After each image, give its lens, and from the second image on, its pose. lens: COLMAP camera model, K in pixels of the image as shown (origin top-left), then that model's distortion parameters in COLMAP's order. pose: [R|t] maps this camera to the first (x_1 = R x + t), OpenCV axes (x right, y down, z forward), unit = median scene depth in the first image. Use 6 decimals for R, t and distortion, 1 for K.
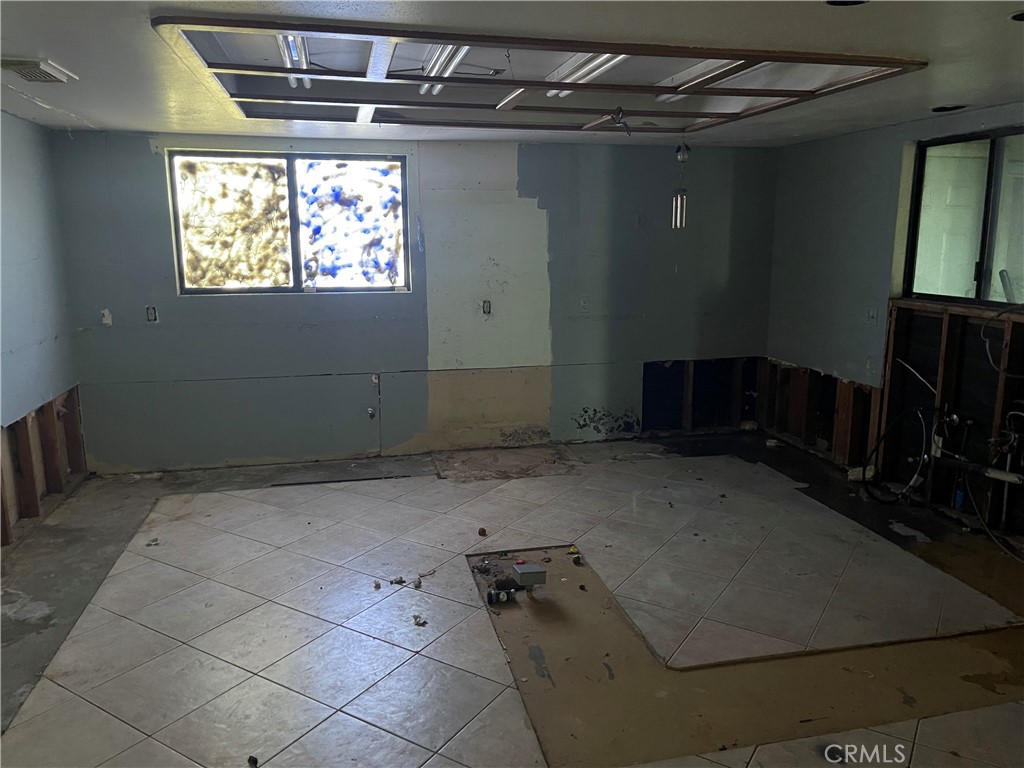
lens RADIAL K [[773.6, 0, 512.3], [0, 773.6, 389.5], [0, 0, 1]] dist [0.003182, -0.007357]
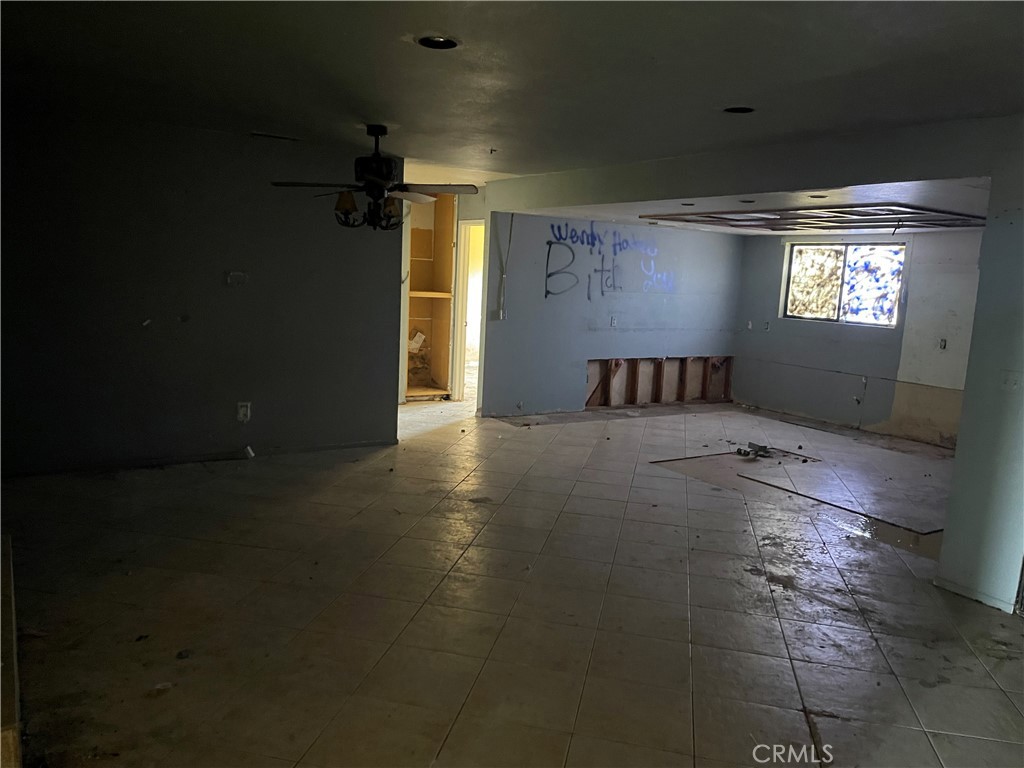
lens RADIAL K [[773.6, 0, 512.3], [0, 773.6, 389.5], [0, 0, 1]] dist [0.003182, -0.007357]
pose [[0.320129, 0.153837, -0.934800, 1.125495], [-0.233832, 0.969030, 0.079392, 0.050594], [0.918063, 0.193170, 0.346187, -0.222468]]
